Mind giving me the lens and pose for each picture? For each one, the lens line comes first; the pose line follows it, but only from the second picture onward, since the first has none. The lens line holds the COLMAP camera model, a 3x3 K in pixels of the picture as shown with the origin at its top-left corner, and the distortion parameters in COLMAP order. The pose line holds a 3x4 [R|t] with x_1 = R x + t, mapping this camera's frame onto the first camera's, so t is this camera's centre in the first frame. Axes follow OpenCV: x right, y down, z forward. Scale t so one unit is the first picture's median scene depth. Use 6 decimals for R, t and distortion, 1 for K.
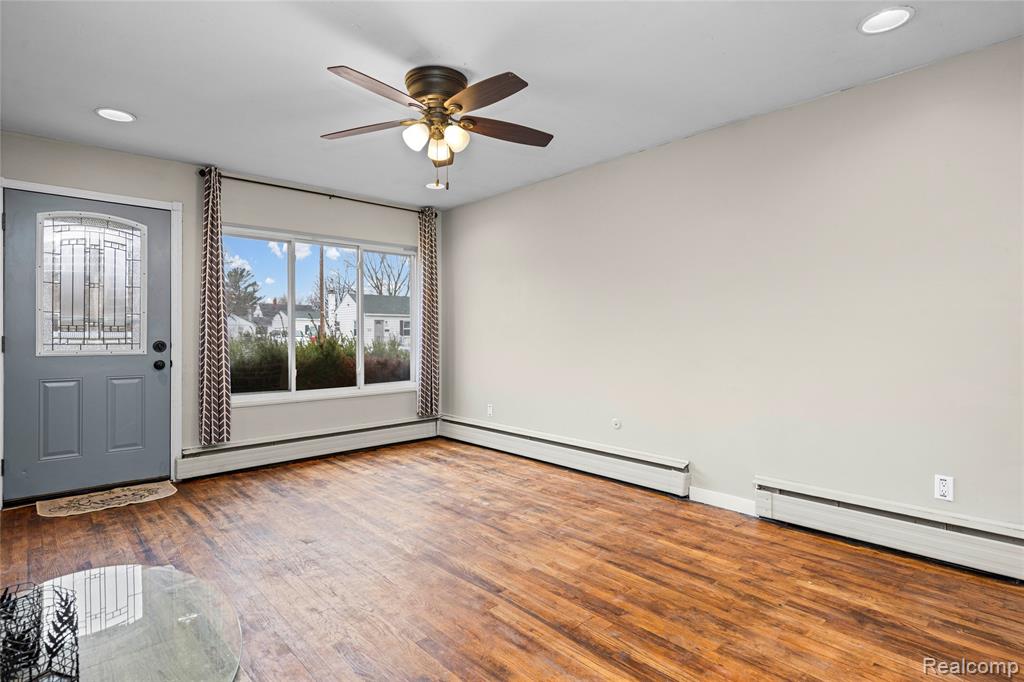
lens RADIAL K [[529.7, 0, 509.6], [0, 529.7, 324.6], [0, 0, 1]] dist [0.009678, -0.003472]
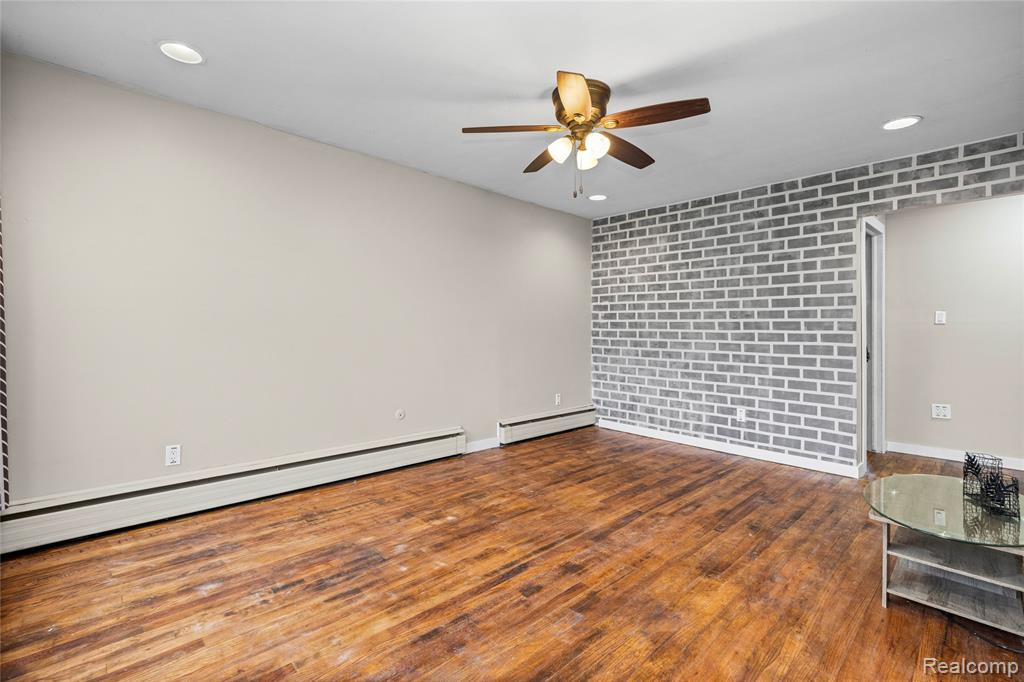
lens RADIAL K [[465.2, 0, 513.6], [0, 465.2, 319.3], [0, 0, 1]] dist [0.005671, -0.000992]
pose [[-0.038473, 0.025091, 0.998945, -0.920046], [-0.030696, 0.999183, -0.026279, 0.018725], [-0.998788, -0.031675, -0.037671, 1.010817]]
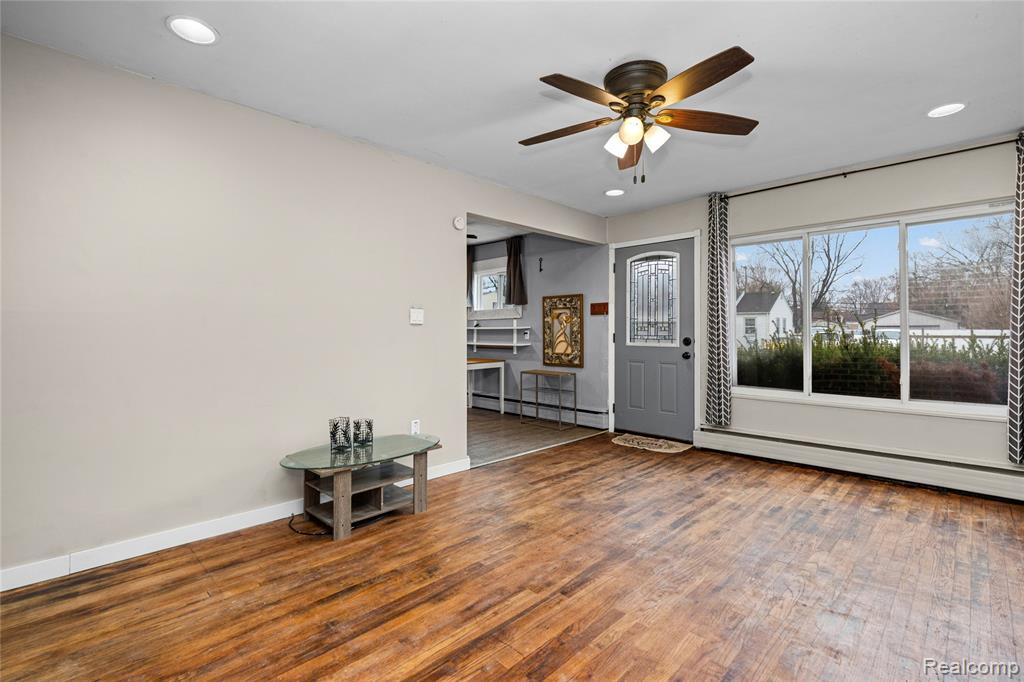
lens RADIAL K [[465.2, 0, 501.0], [0, 465.2, 332.8], [0, 0, 1]] dist [0.005671, -0.000992]
pose [[0.037817, 0.004852, -0.999273, 0.613683], [0.019478, 0.999795, 0.005592, 0.002681], [0.999095, -0.019675, 0.037715, 0.618345]]
